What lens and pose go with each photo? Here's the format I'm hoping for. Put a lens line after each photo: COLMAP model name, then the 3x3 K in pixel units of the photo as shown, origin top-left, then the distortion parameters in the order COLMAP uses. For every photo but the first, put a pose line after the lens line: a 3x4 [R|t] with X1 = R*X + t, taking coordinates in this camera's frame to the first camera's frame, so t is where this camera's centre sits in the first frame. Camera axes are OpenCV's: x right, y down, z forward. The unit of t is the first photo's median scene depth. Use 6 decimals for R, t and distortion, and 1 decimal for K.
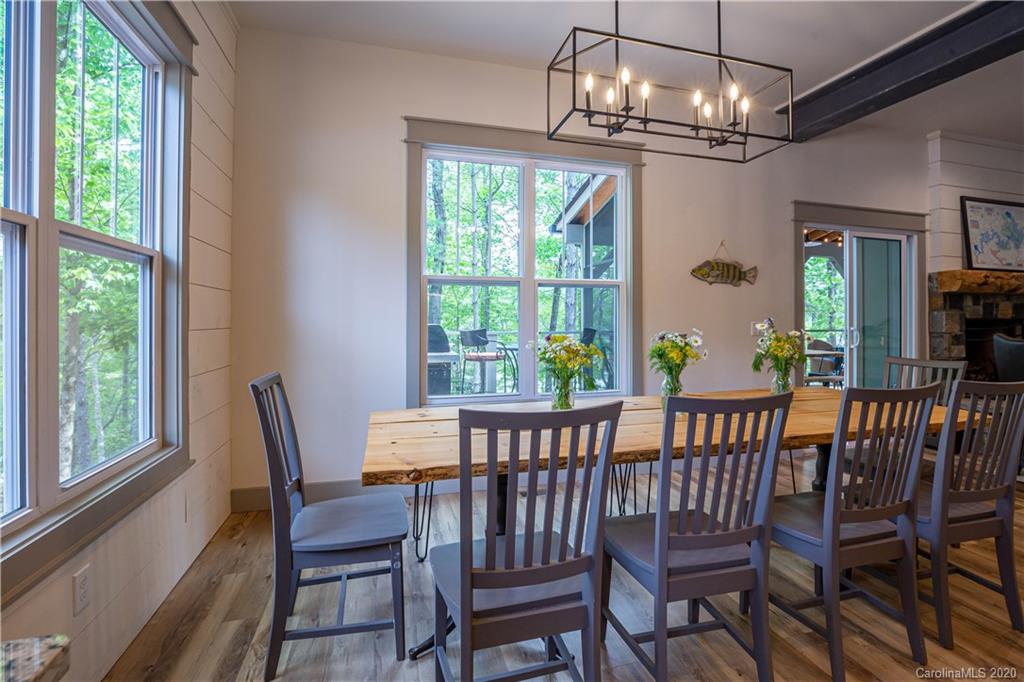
lens RADIAL K [[480.3, 0, 536.6], [0, 480.3, 309.6], [0, 0, 1]] dist [0.000746, -0.000208]
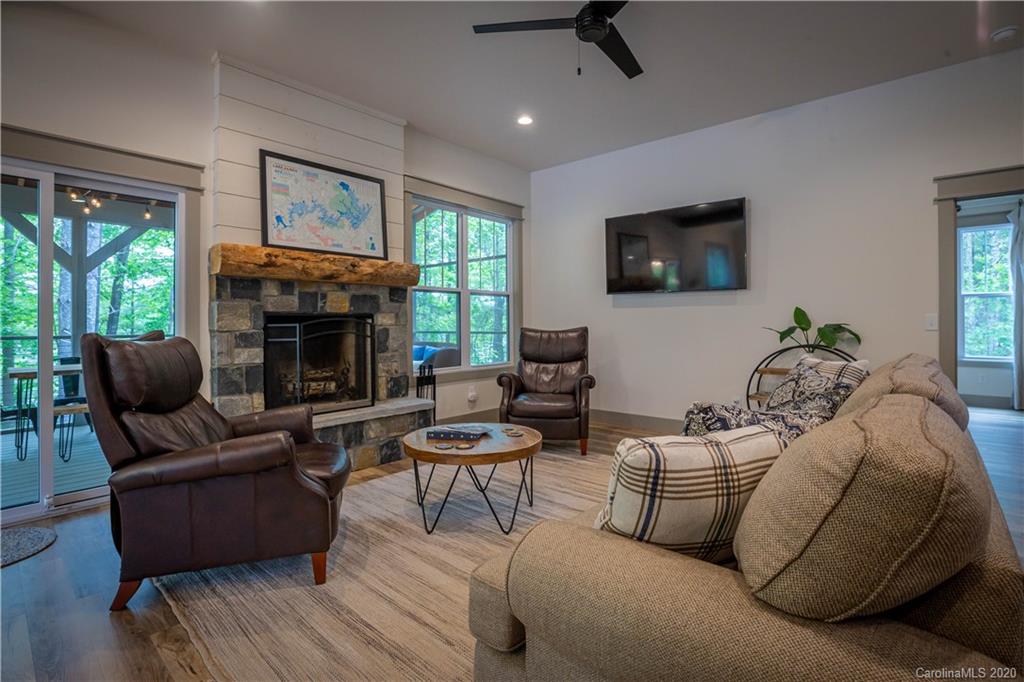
lens RADIAL K [[480.3, 0, 520.5], [0, 480.3, 318.7], [0, 0, 1]] dist [0.000746, -0.000208]
pose [[0.851601, -0.008008, 0.524129, 0.834748], [0.004397, 0.999957, 0.008134, 0.024802], [-0.524172, -0.004622, 0.851600, 0.145469]]
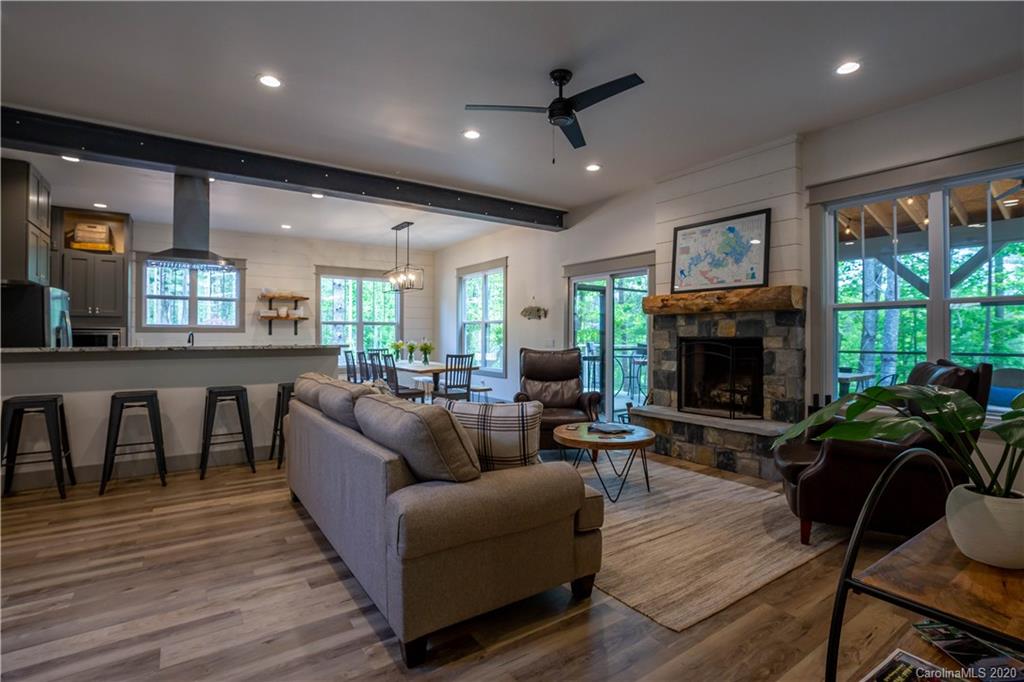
lens RADIAL K [[480.3, 0, 516.7], [0, 480.3, 333.6], [0, 0, 1]] dist [0.000746, -0.000208]
pose [[0.321272, -0.011593, -0.946916, 1.821283], [0.016979, 0.999835, -0.006480, 0.011864], [0.946835, -0.013995, 0.321416, 0.284799]]
